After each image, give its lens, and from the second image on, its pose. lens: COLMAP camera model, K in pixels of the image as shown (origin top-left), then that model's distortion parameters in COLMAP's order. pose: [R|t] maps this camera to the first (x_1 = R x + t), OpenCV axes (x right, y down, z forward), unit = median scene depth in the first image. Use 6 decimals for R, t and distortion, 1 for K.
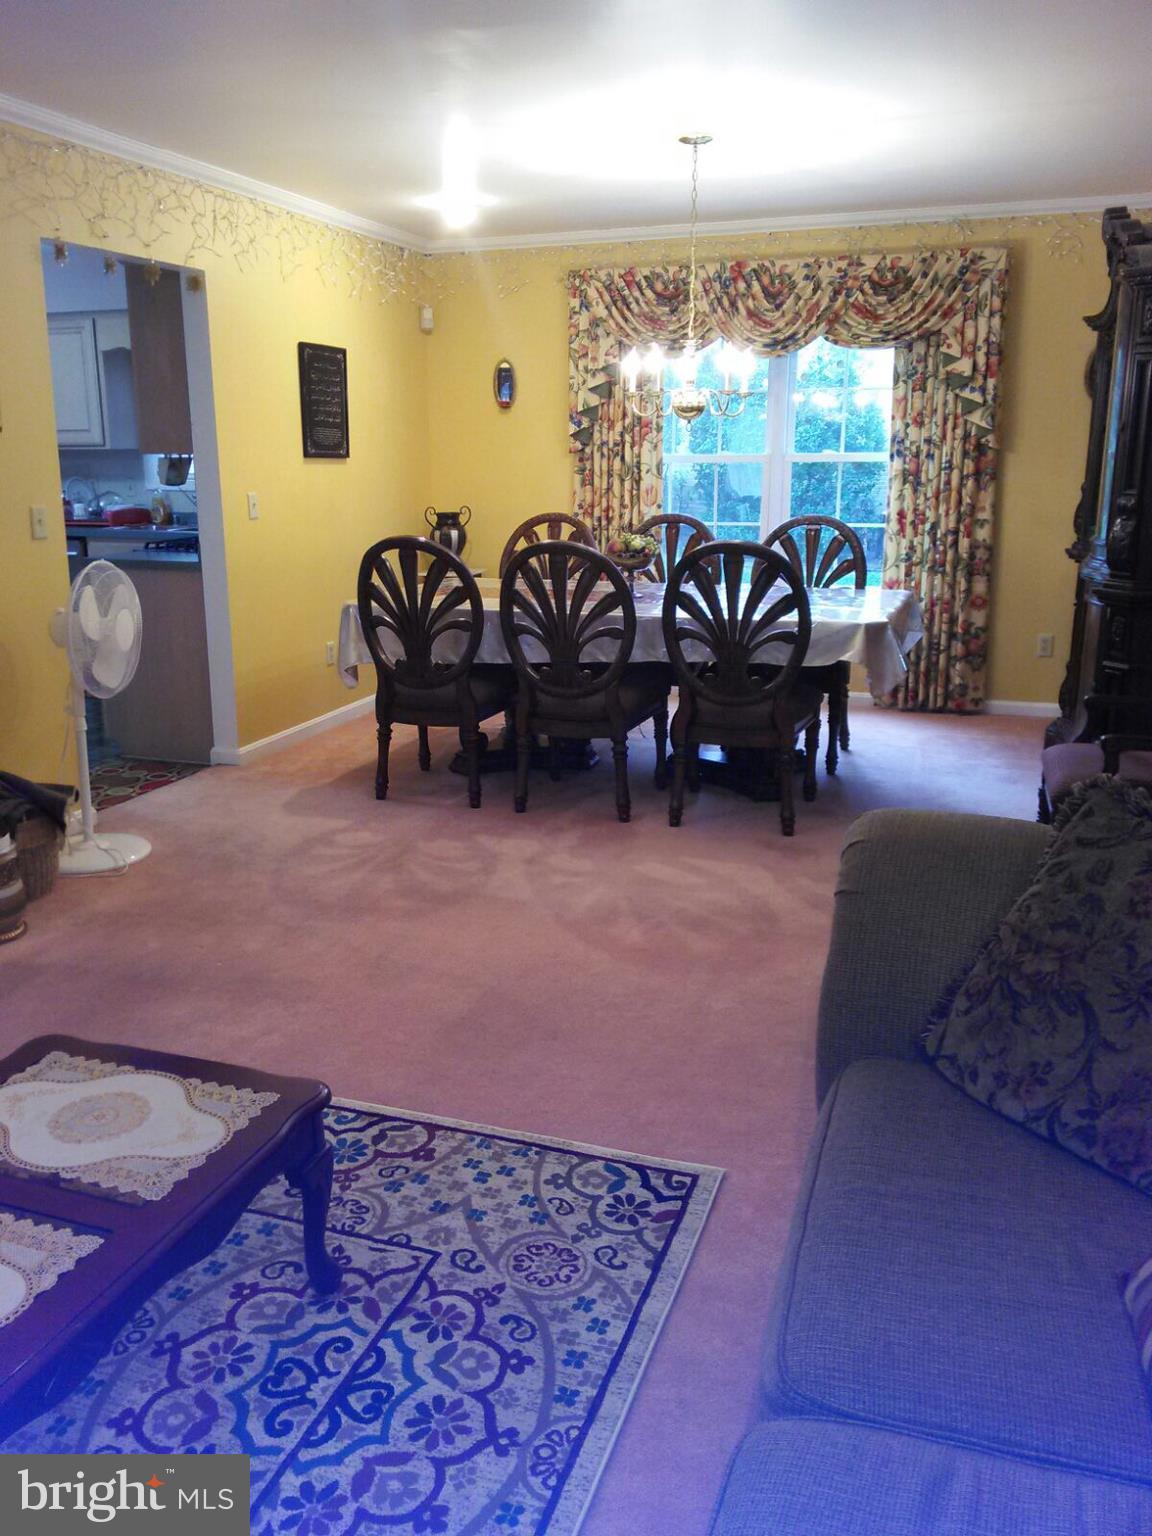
lens RADIAL K [[1239.0, 0, 561.3], [0, 1239.0, 751.2], [0, 0, 1]] dist [0.080520, -0.078163]
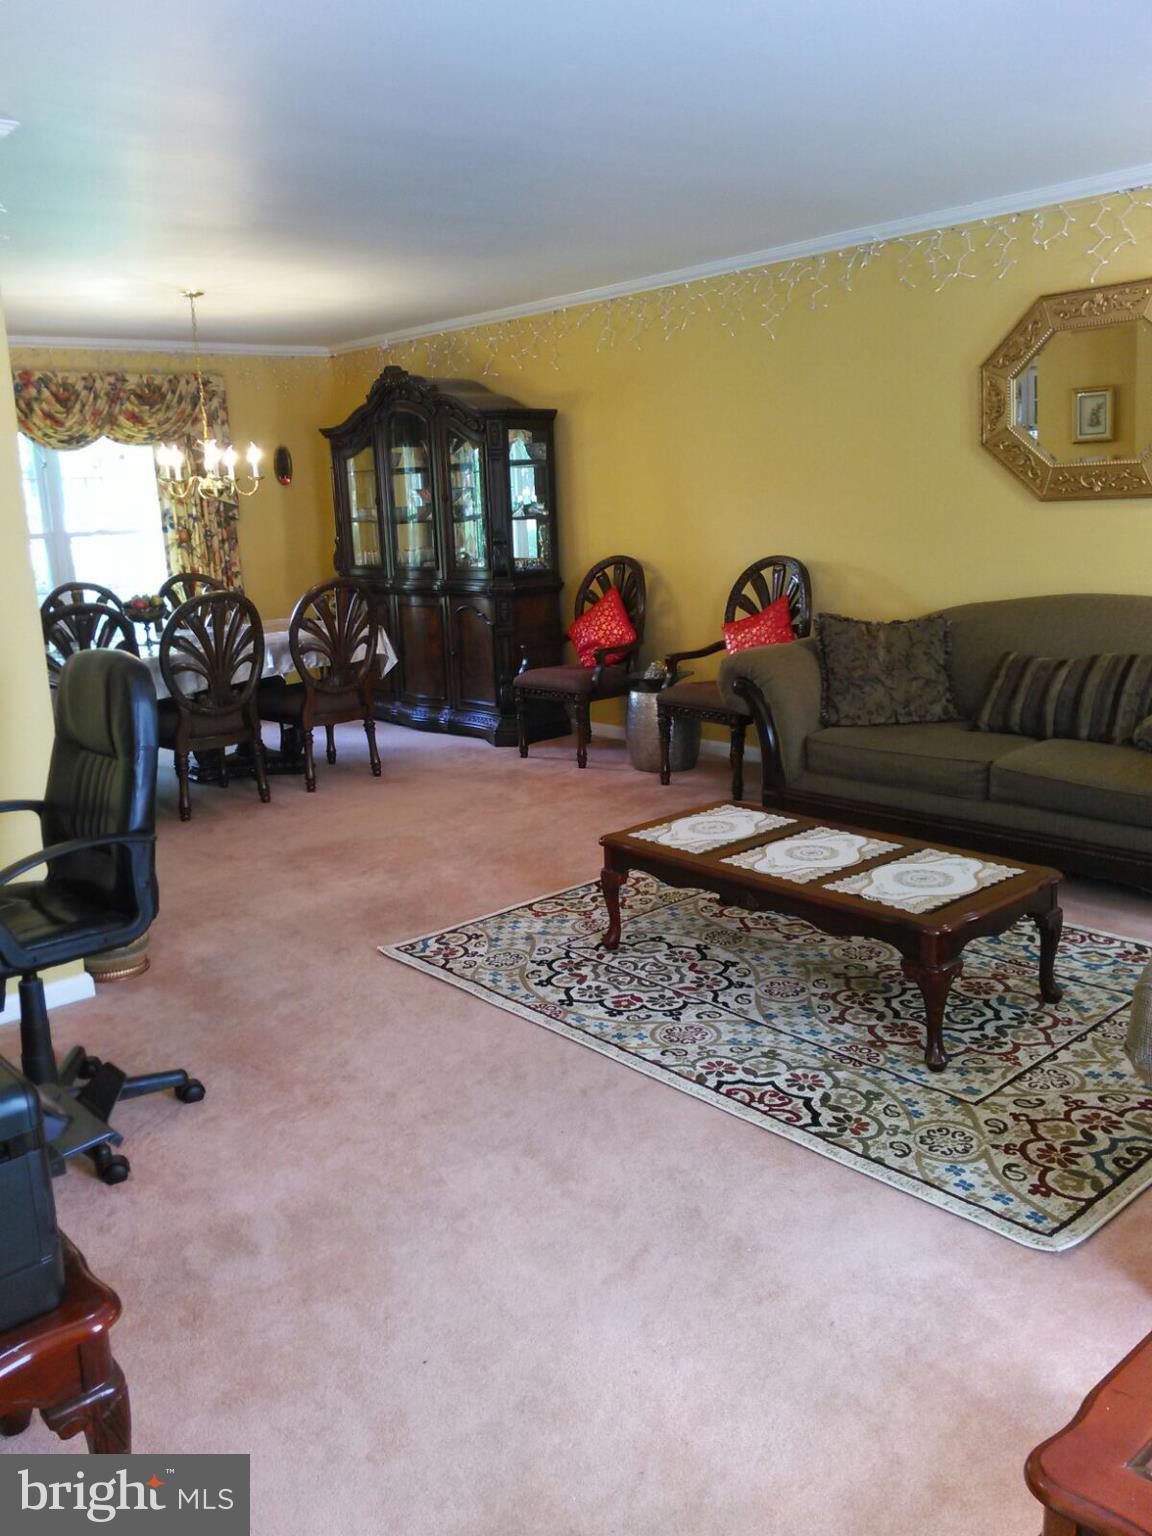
lens RADIAL K [[1239.0, 0, 533.2], [0, 1239.0, 762.7], [0, 0, 1]] dist [0.080520, -0.078163]
pose [[0.499537, -0.209136, 0.840669, -1.034174], [0.259239, 0.962040, 0.085286, -0.025938], [-0.826594, 0.175330, 0.534791, 0.071578]]
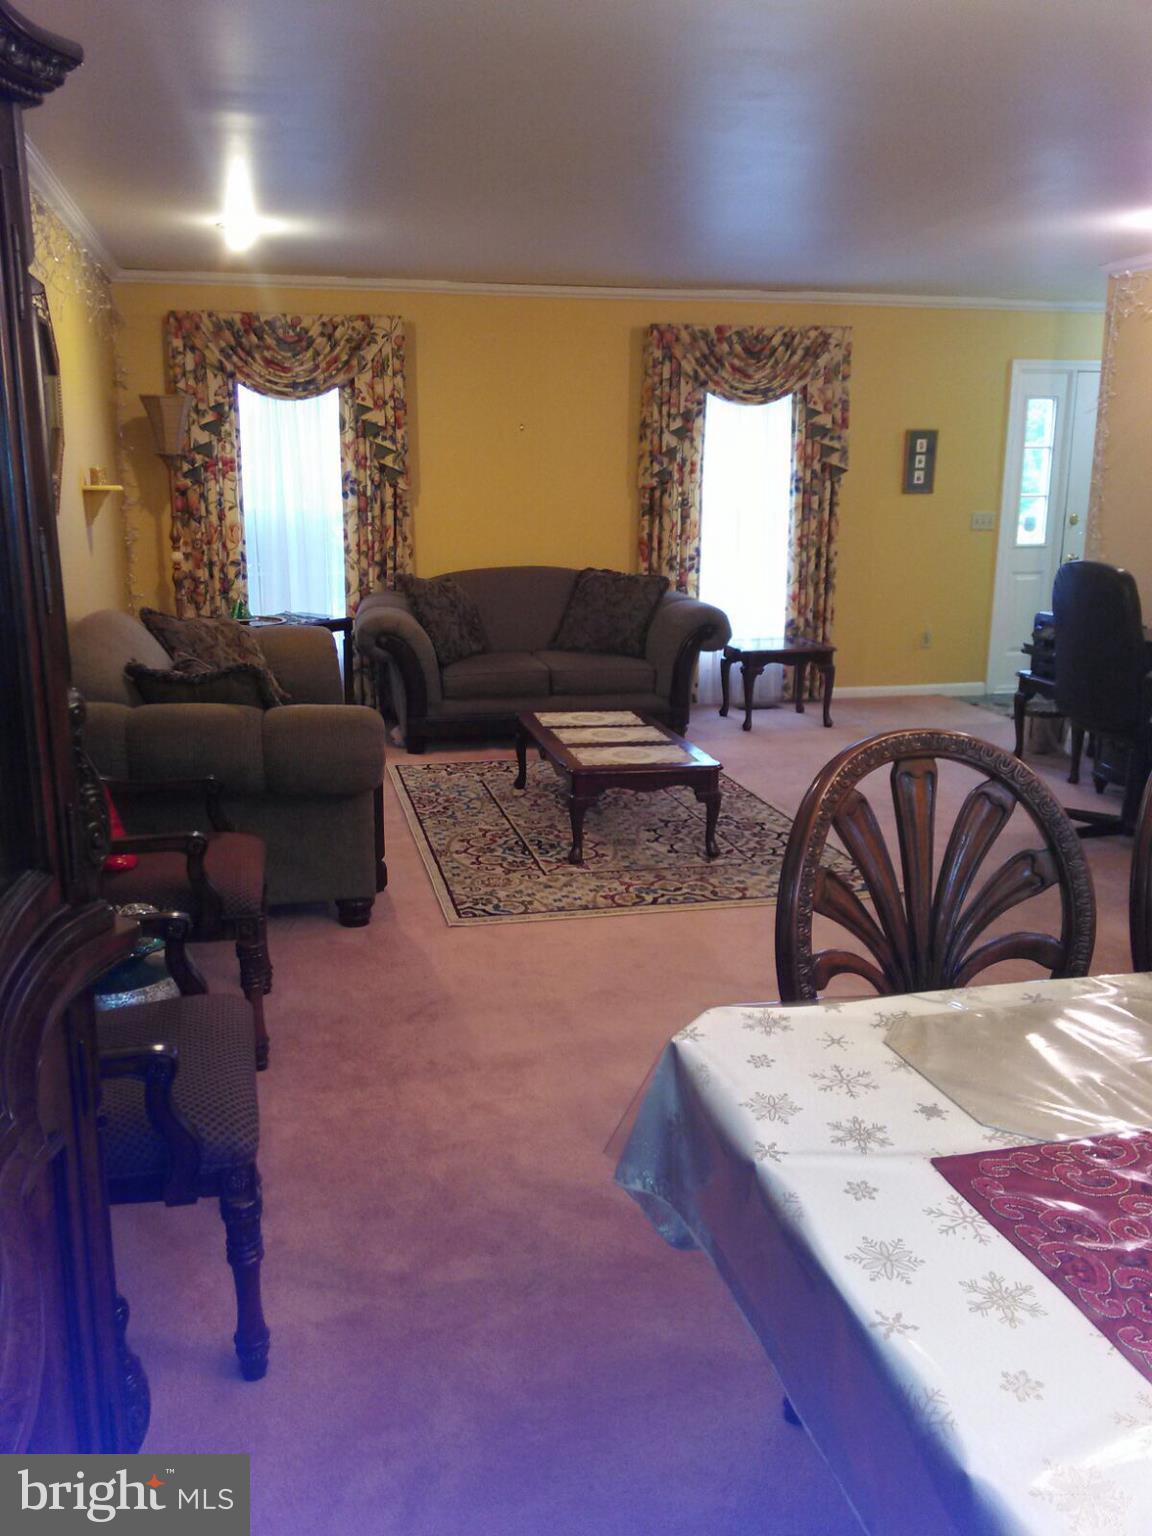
lens RADIAL K [[1239.0, 0, 564.4], [0, 1239.0, 759.8], [0, 0, 1]] dist [0.080520, -0.078163]
pose [[-0.837977, 0.116915, -0.533035, 0.511559], [-0.142936, 0.895653, 0.421158, -0.346884], [0.526654, 0.429111, -0.733825, 1.312320]]
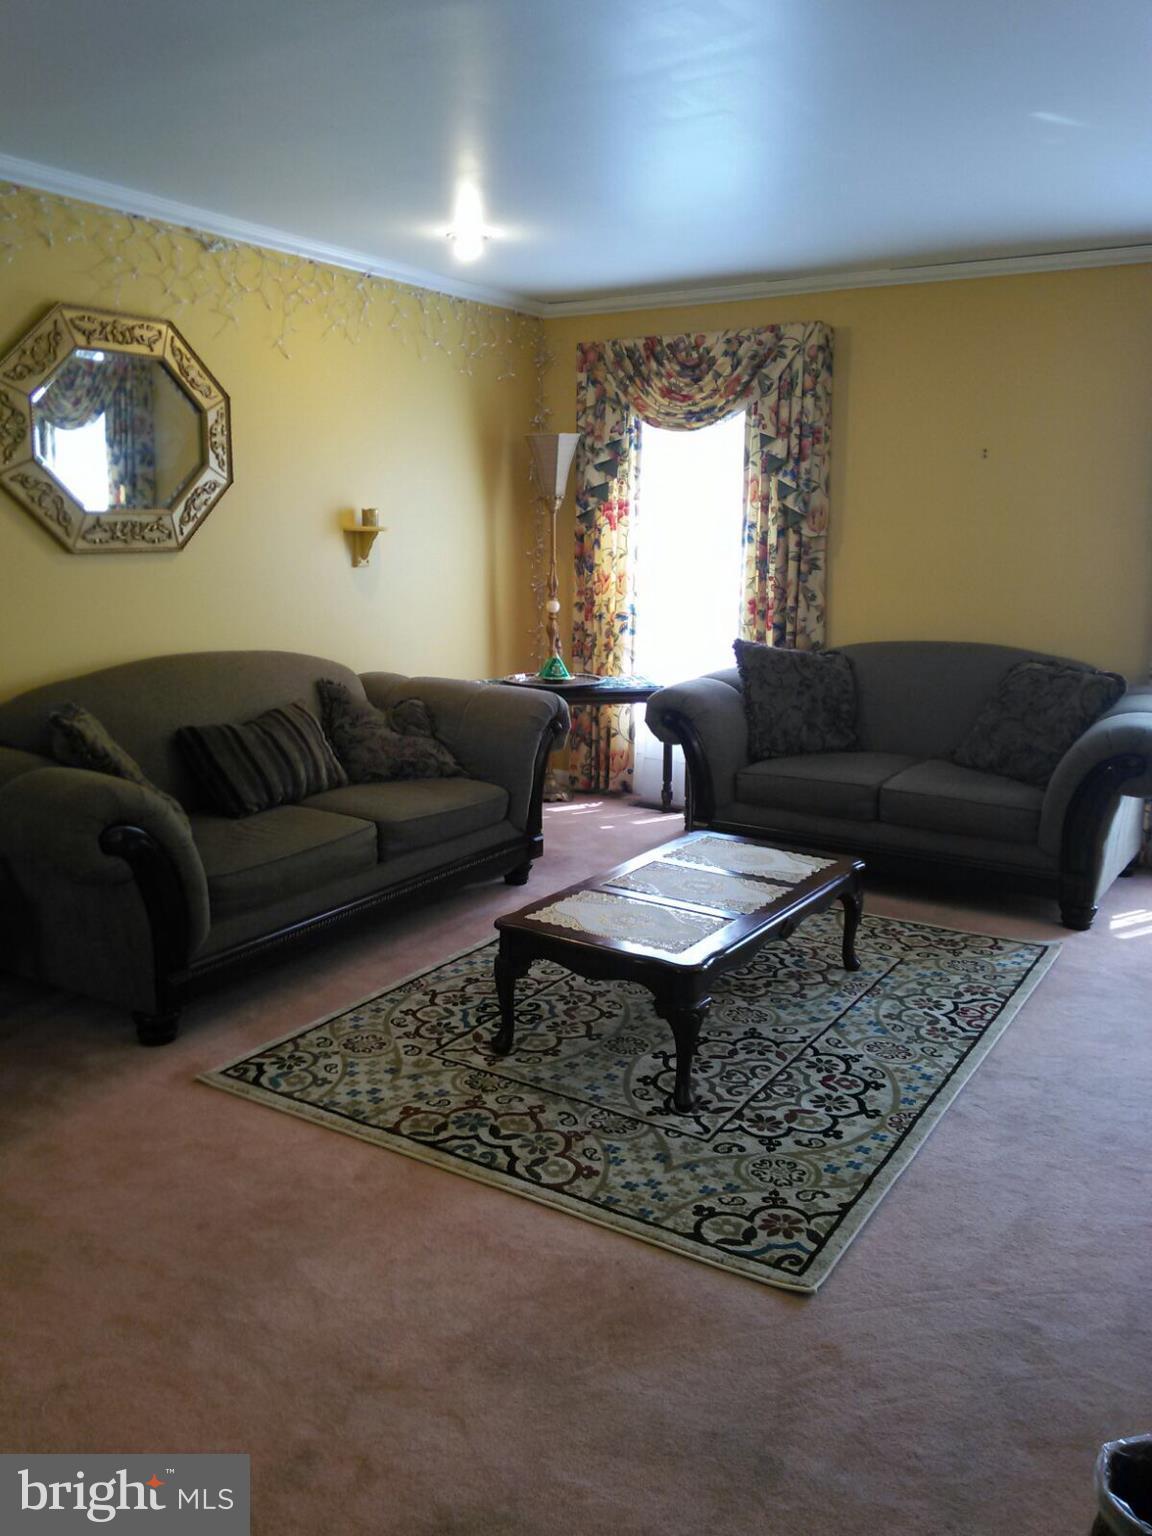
lens RADIAL K [[1239.0, 0, 566.3], [0, 1239.0, 763.5], [0, 0, 1]] dist [0.080520, -0.078163]
pose [[-0.976887, -0.055099, 0.206533, -0.296048], [0.039286, 0.903469, 0.426848, -0.296374], [-0.210115, 0.425096, -0.880423, 1.145608]]
